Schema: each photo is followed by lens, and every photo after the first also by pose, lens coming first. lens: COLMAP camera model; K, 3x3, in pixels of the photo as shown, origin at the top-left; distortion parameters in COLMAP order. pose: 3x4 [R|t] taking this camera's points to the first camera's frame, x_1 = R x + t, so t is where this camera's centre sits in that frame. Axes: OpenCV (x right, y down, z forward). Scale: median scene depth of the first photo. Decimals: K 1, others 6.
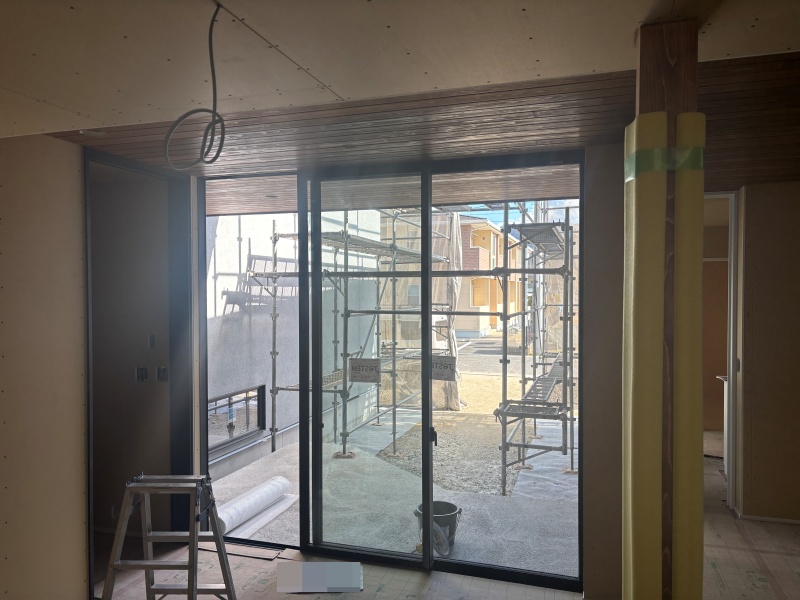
lens RADIAL K [[599.6, 0, 387.6], [0, 599.6, 318.7], [0, 0, 1]] dist [0.009158, -0.020243]
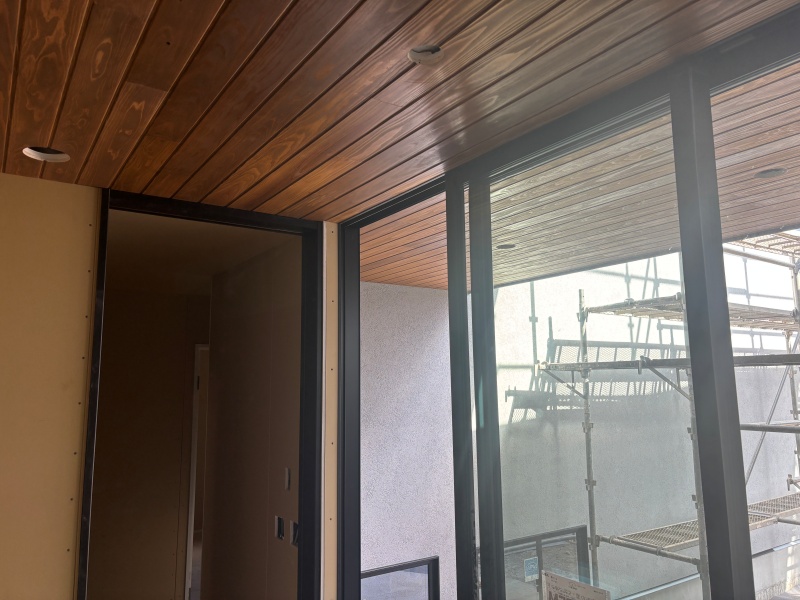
lens RADIAL K [[599.6, 0, 395.5], [0, 599.6, 299.0], [0, 0, 1]] dist [0.009158, -0.020243]
pose [[0.789966, -0.095232, -0.605710, 0.068435], [-0.016350, 0.984242, -0.176070, -0.023571], [0.612933, 0.148992, 0.775961, 0.311375]]
